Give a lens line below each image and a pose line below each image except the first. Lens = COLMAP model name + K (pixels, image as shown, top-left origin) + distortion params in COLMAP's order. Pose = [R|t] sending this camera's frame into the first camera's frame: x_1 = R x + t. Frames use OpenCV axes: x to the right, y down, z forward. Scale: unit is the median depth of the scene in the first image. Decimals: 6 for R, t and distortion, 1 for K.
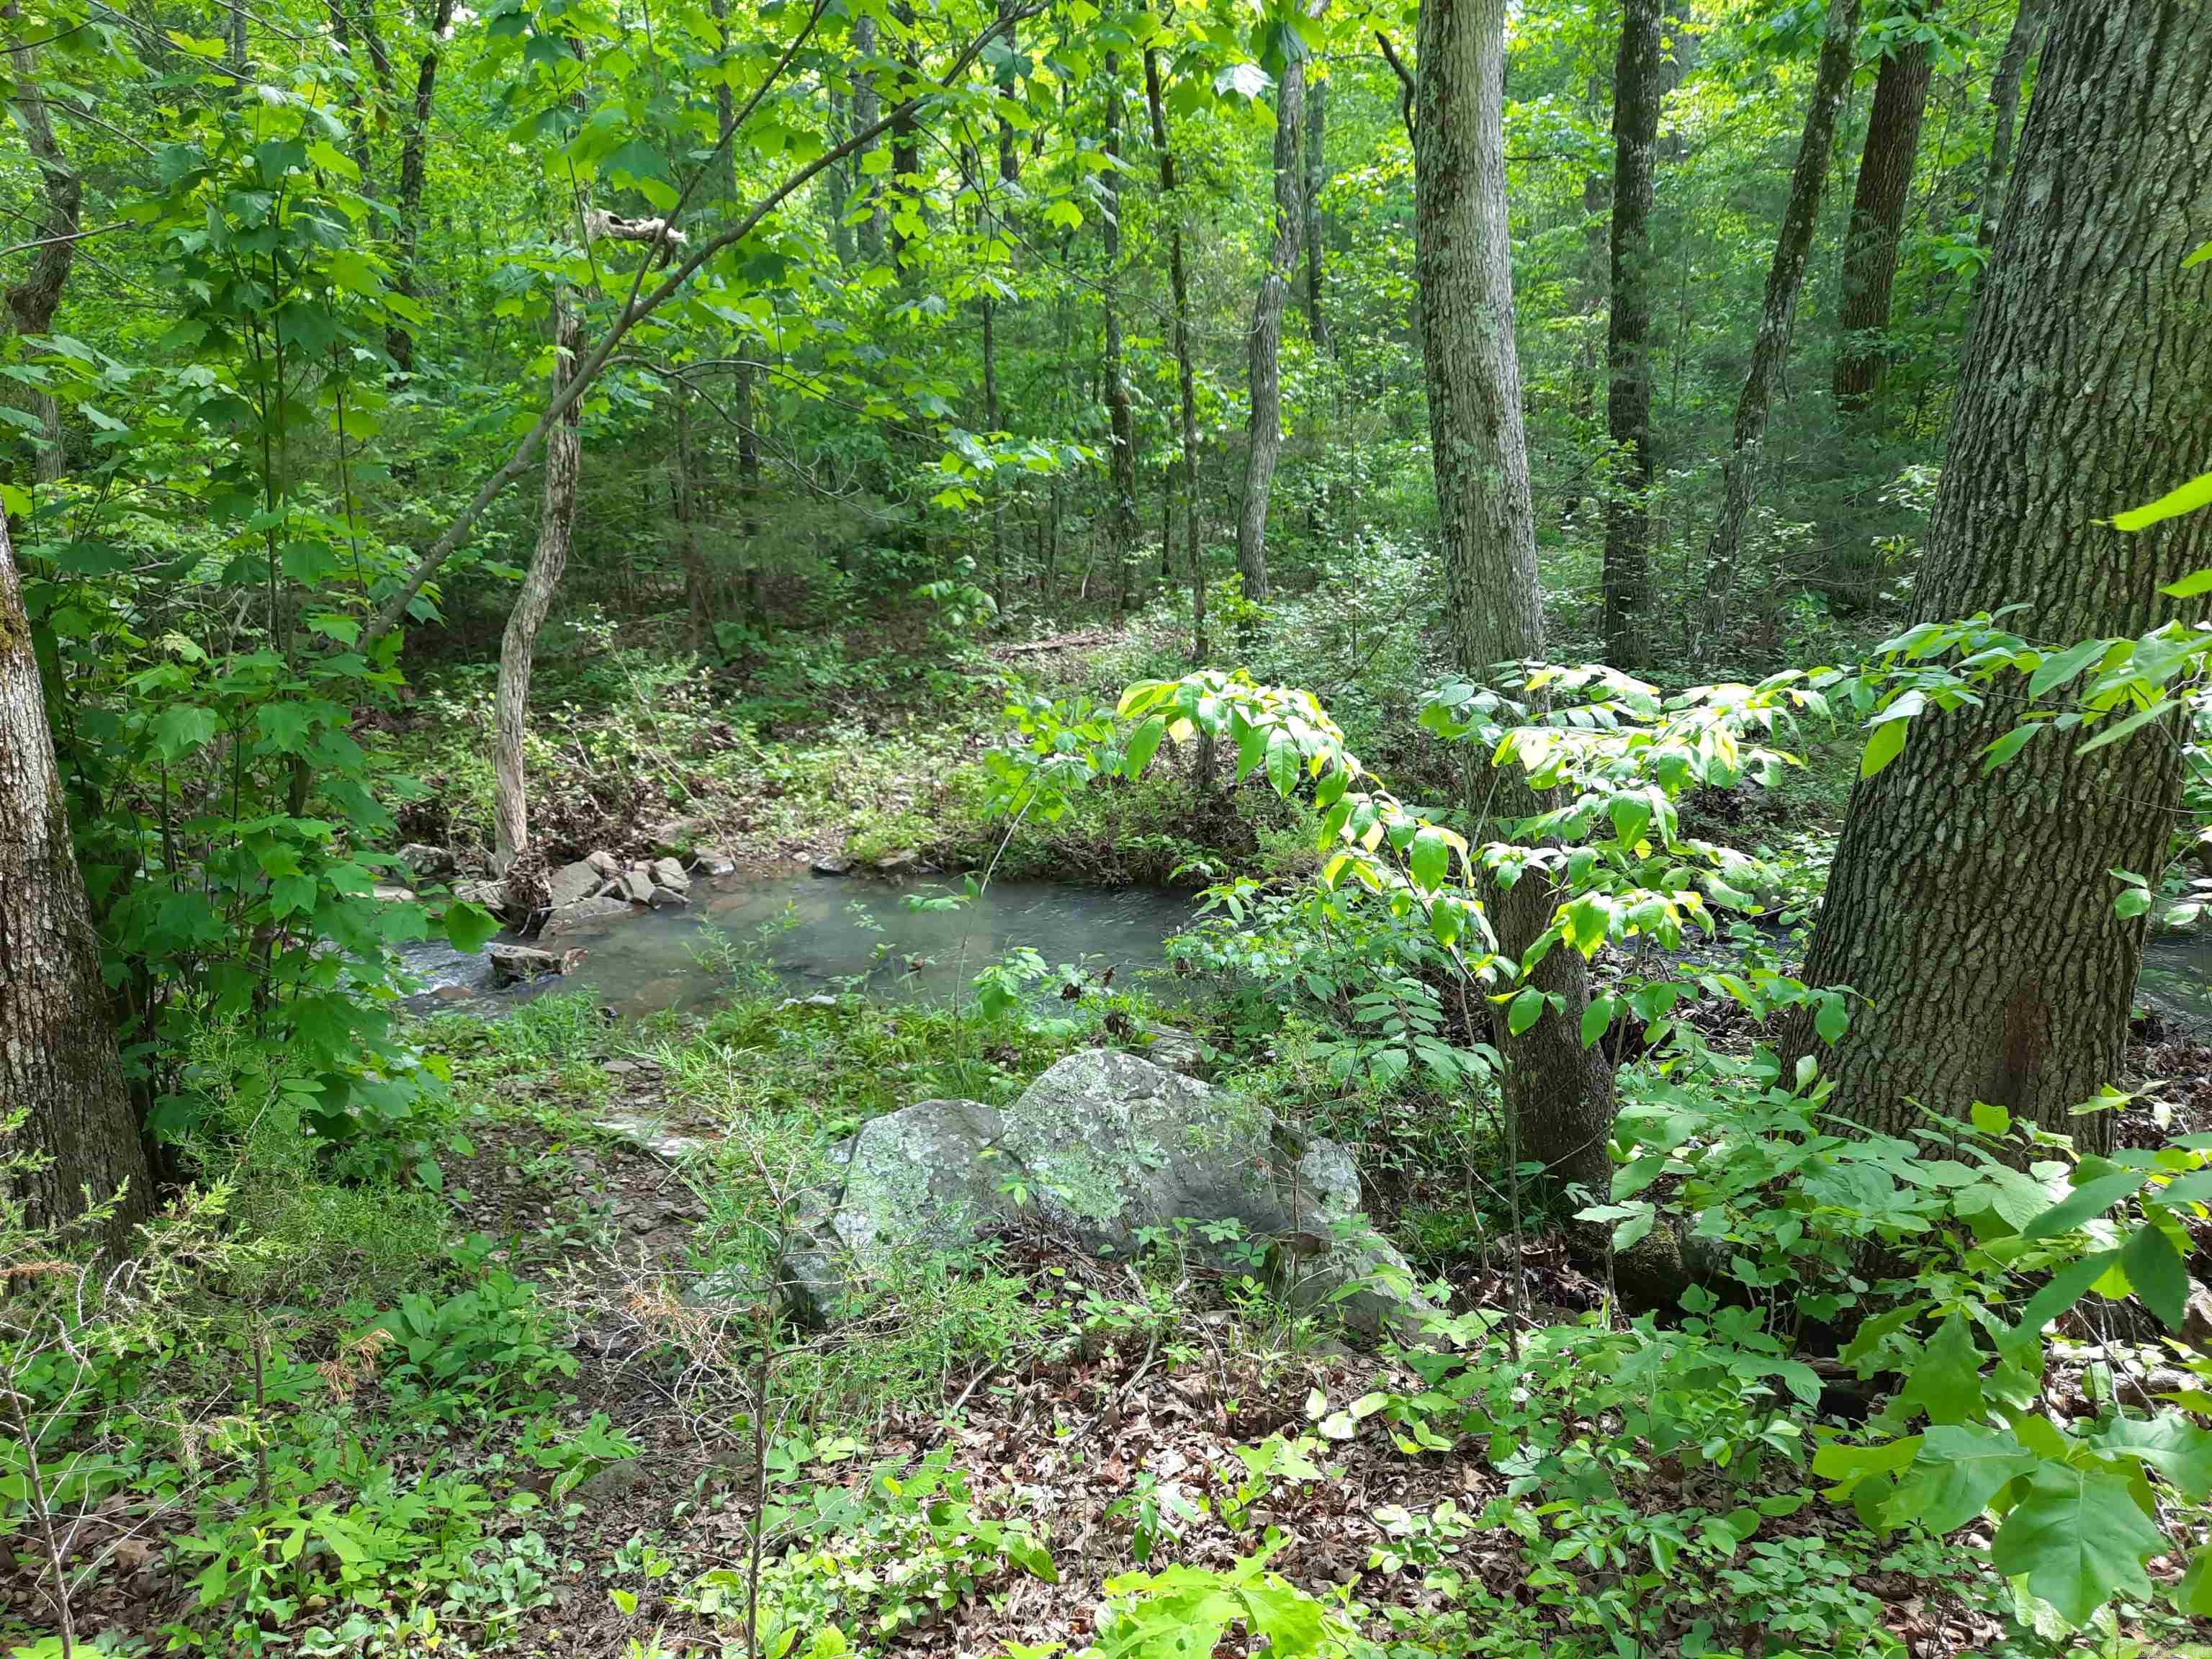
lens RADIAL K [[1629.1, 0, 1105.3], [0, 1629.1, 821.3], [0, 0, 1]] dist [0.066203, -0.042657]
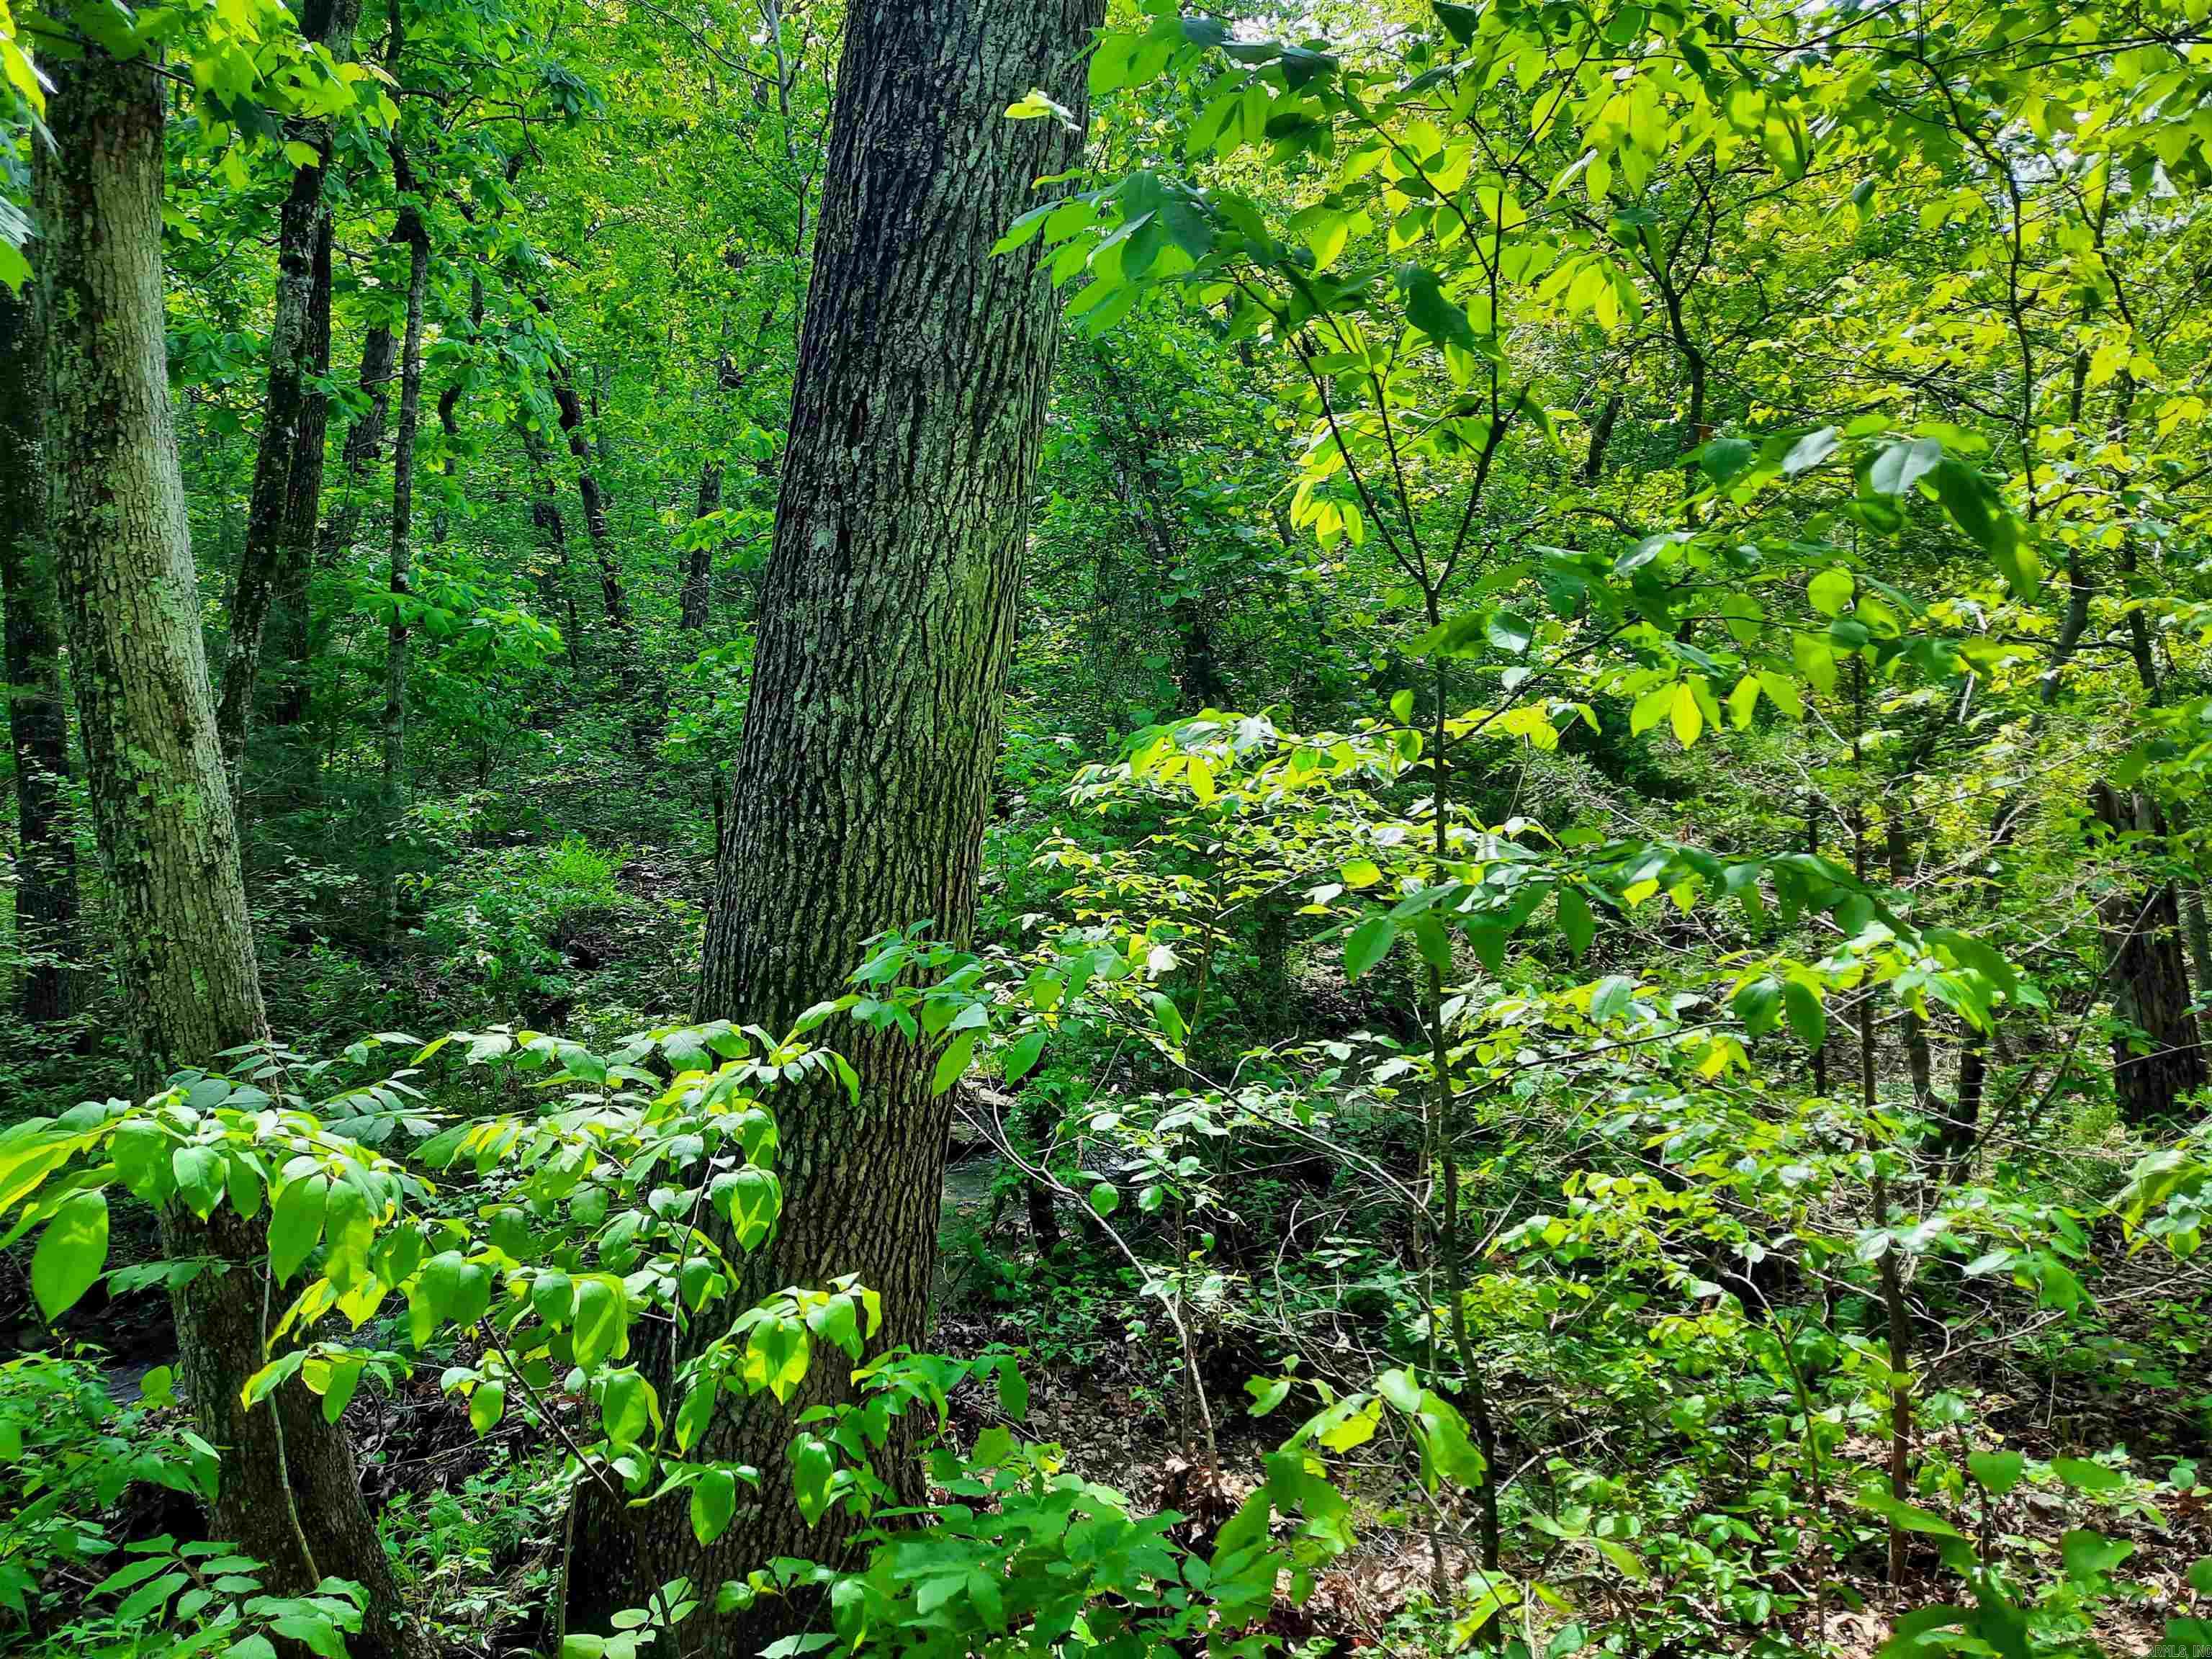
lens RADIAL K [[1629.1, 0, 1088.5], [0, 1629.1, 818.7], [0, 0, 1]] dist [0.066203, -0.042657]
pose [[0.572826, -0.007462, 0.819643, -0.166171], [0.175300, 0.977938, -0.113610, -0.045726], [-0.800713, 0.208762, 0.561496, 0.261916]]
